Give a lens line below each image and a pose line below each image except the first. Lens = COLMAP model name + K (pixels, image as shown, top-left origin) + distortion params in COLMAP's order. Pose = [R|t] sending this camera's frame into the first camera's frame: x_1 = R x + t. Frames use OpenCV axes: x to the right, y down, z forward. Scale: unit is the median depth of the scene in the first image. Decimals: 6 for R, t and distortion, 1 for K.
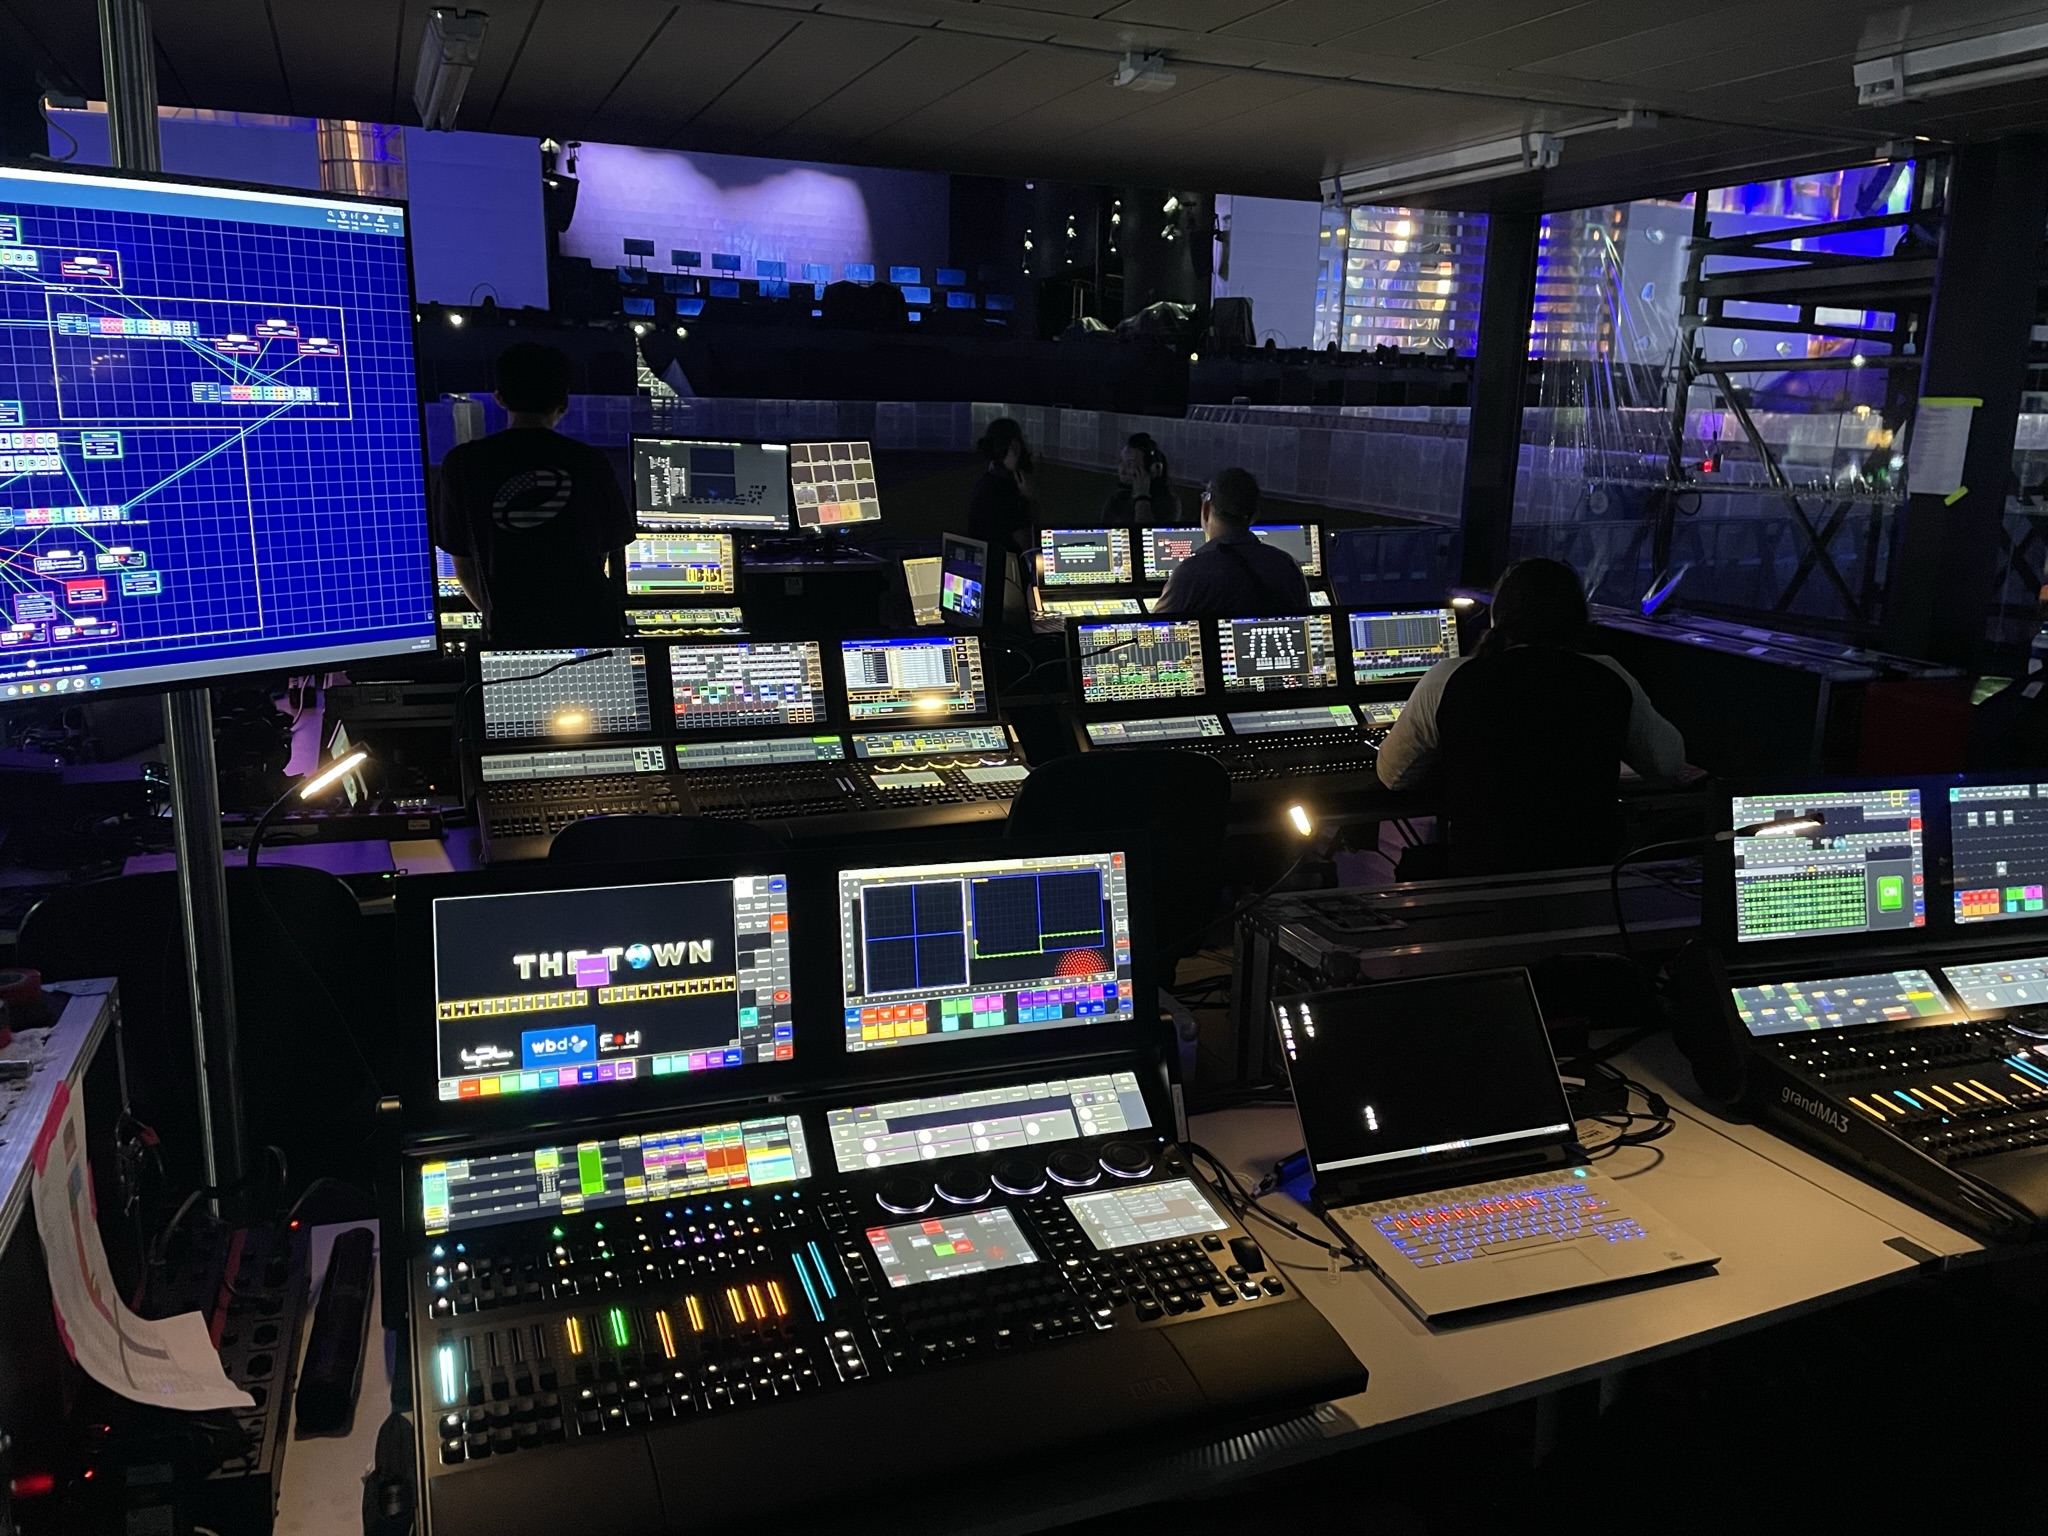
lens RADIAL K [[1566.2, 0, 1081.7], [0, 1566.2, 731.1], [0, 0, 1]] dist [0.086941, -0.043156]
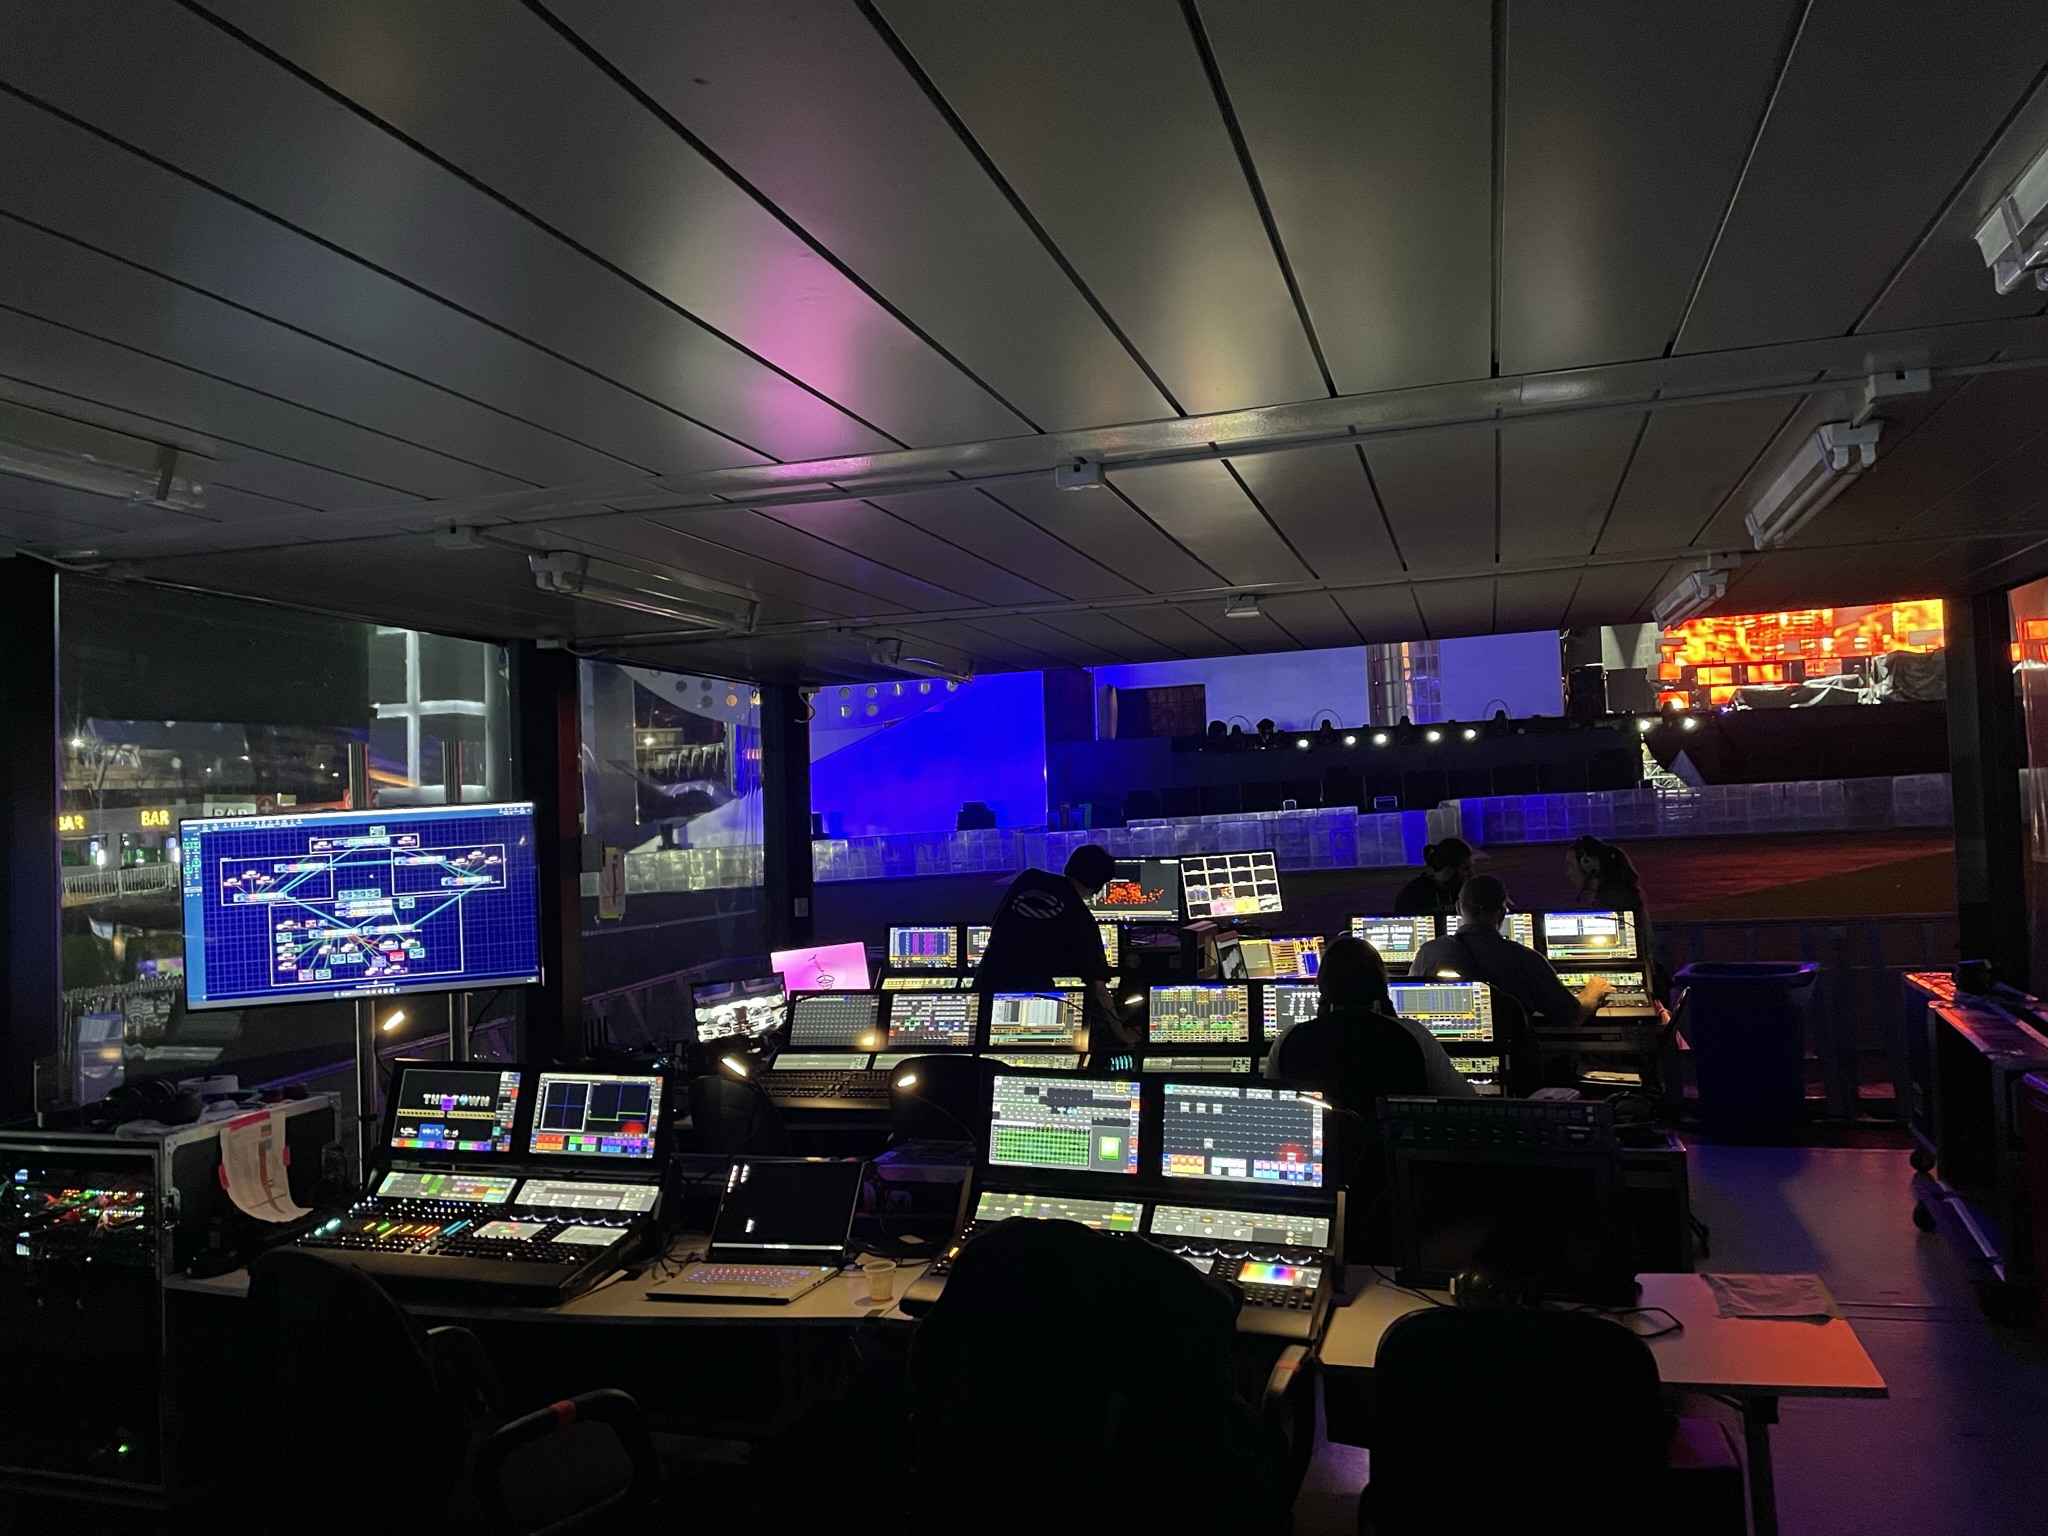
lens RADIAL K [[1566.2, 0, 1038.9], [0, 1566.2, 750.2], [0, 0, 1]] dist [0.086941, -0.043156]
pose [[0.768509, -0.082389, -0.634512, 1.866139], [-0.066544, 0.976006, -0.207327, 0.055999], [0.636369, 0.201556, 0.744587, -0.371186]]
